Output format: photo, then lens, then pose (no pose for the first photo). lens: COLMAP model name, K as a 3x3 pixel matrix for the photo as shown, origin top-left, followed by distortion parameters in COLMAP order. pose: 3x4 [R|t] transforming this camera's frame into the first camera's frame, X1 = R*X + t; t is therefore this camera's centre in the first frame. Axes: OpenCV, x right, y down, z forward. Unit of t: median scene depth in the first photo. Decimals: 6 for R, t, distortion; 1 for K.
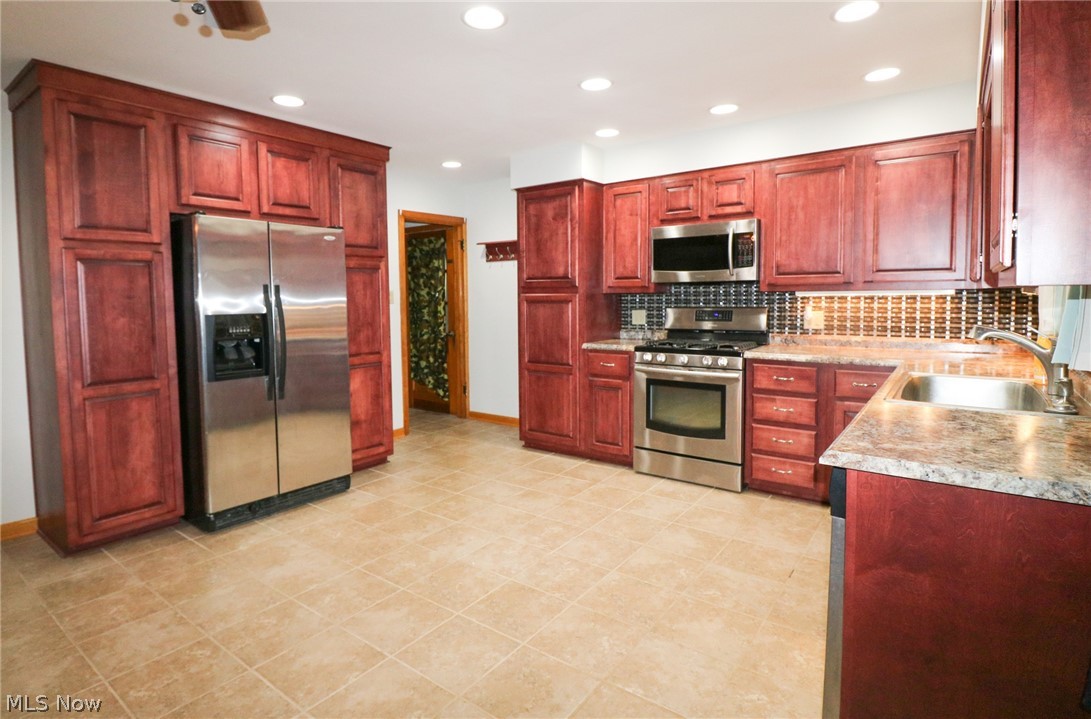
lens RADIAL K [[560.4, 0, 539.8], [0, 560.4, 331.0], [0, 0, 1]] dist [-0.016226, -0.001181]
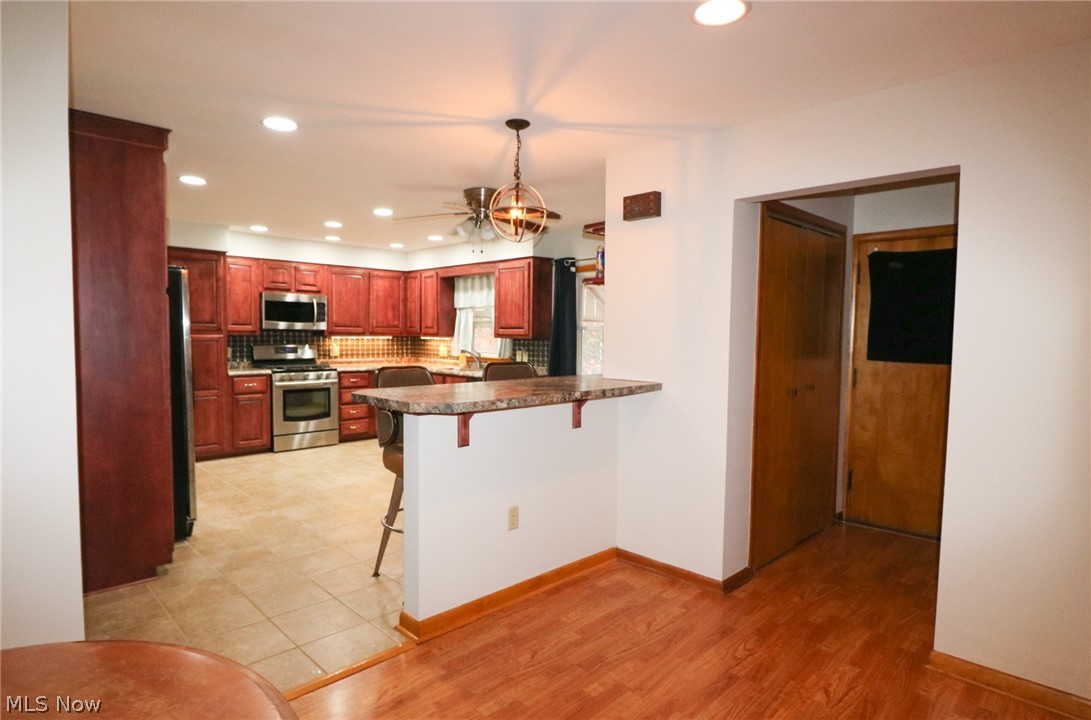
lens RADIAL K [[560.4, 0, 544.2], [0, 560.4, 362.6], [0, 0, 1]] dist [-0.016226, -0.001181]
pose [[0.129525, -0.038625, 0.990824, -1.408215], [0.044543, 0.998459, 0.033099, -0.012379], [-0.990575, 0.039847, 0.131045, 0.067825]]
